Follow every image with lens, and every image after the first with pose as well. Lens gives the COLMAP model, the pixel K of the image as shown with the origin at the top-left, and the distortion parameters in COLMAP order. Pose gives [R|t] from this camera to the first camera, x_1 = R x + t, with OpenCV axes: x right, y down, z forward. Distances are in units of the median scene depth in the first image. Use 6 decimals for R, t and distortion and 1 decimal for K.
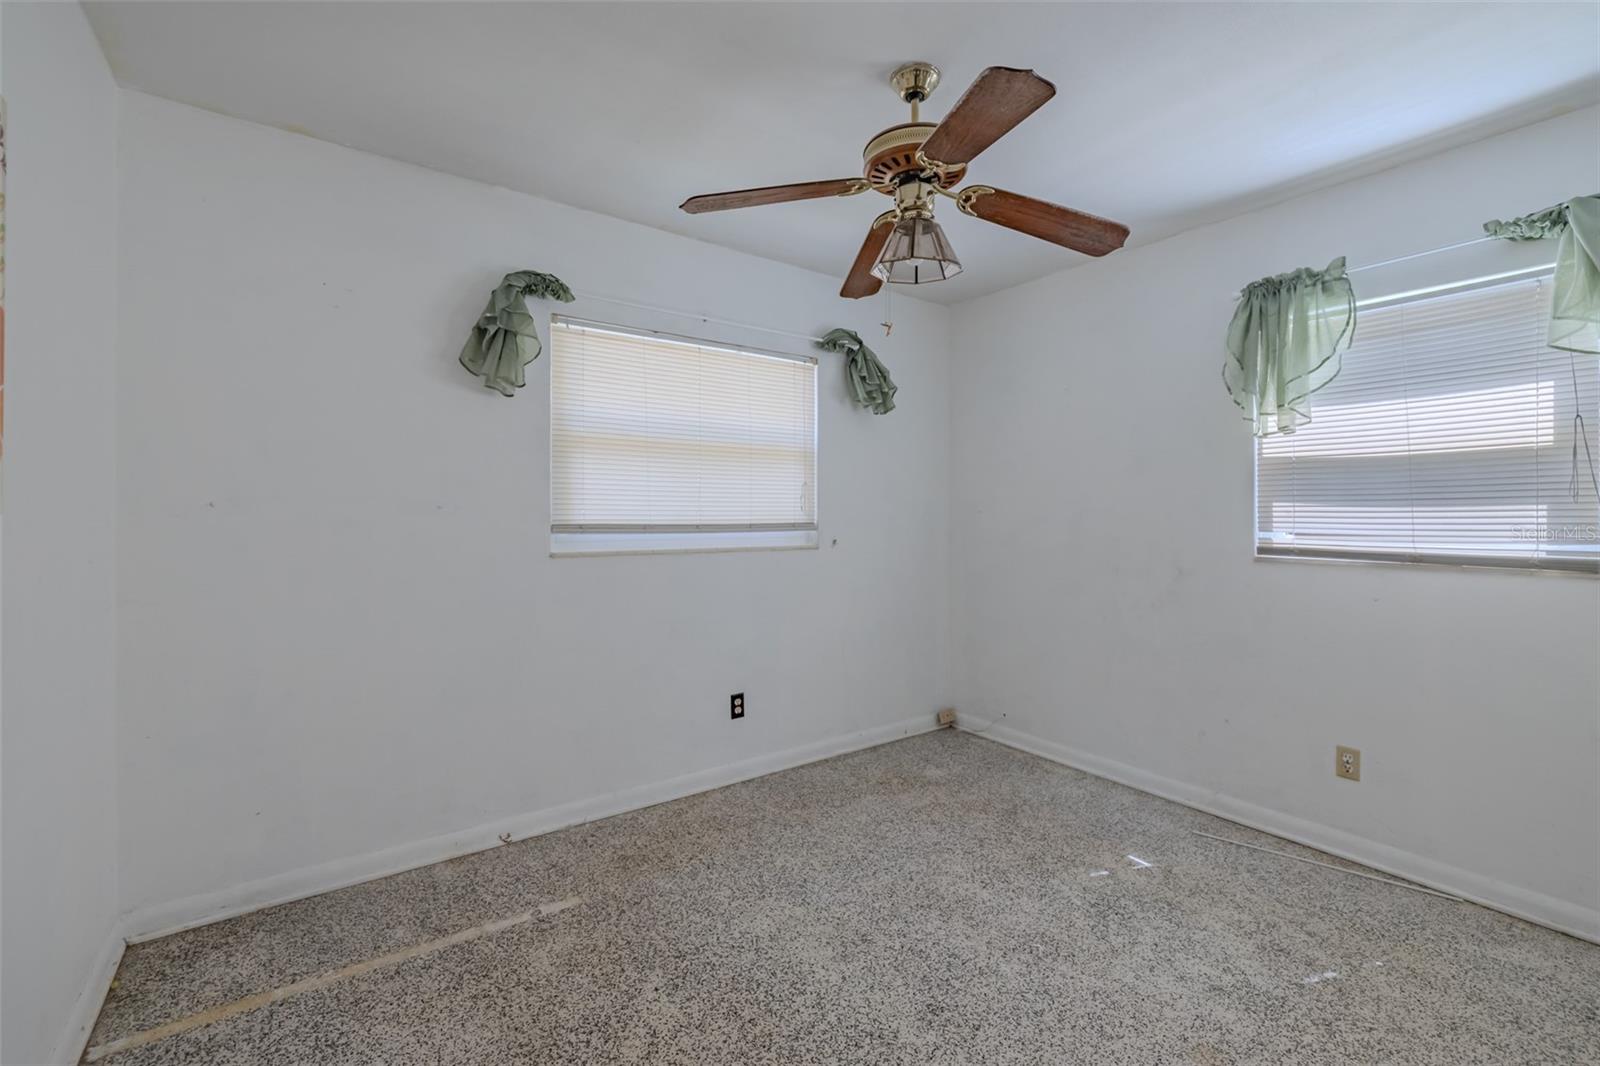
lens RADIAL K [[686.2, 0, 798.2], [0, 686.2, 518.4], [0, 0, 1]] dist [-0.000746, -0.000486]
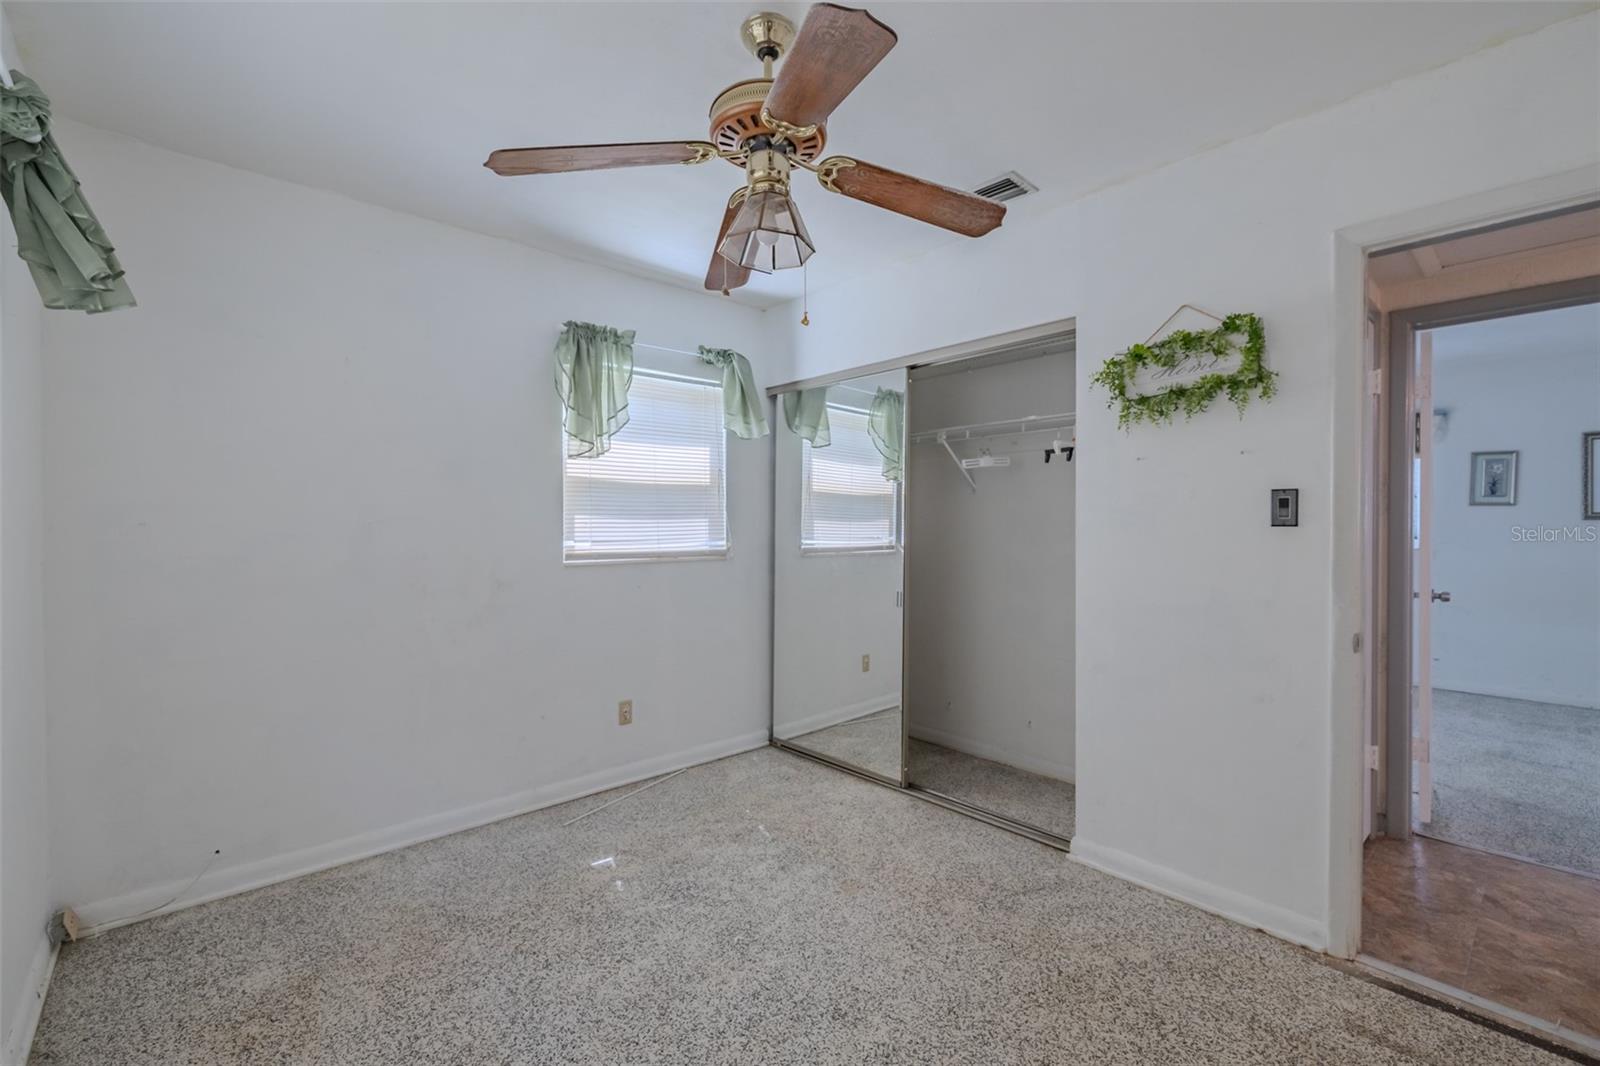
lens RADIAL K [[686.2, 0, 798.4], [0, 686.2, 534.7], [0, 0, 1]] dist [-0.000746, -0.000486]
pose [[-0.112665, -0.018012, 0.993470, -0.545000], [0.011627, 0.999743, 0.019445, -0.008879], [-0.993565, 0.013741, -0.112427, 0.805266]]
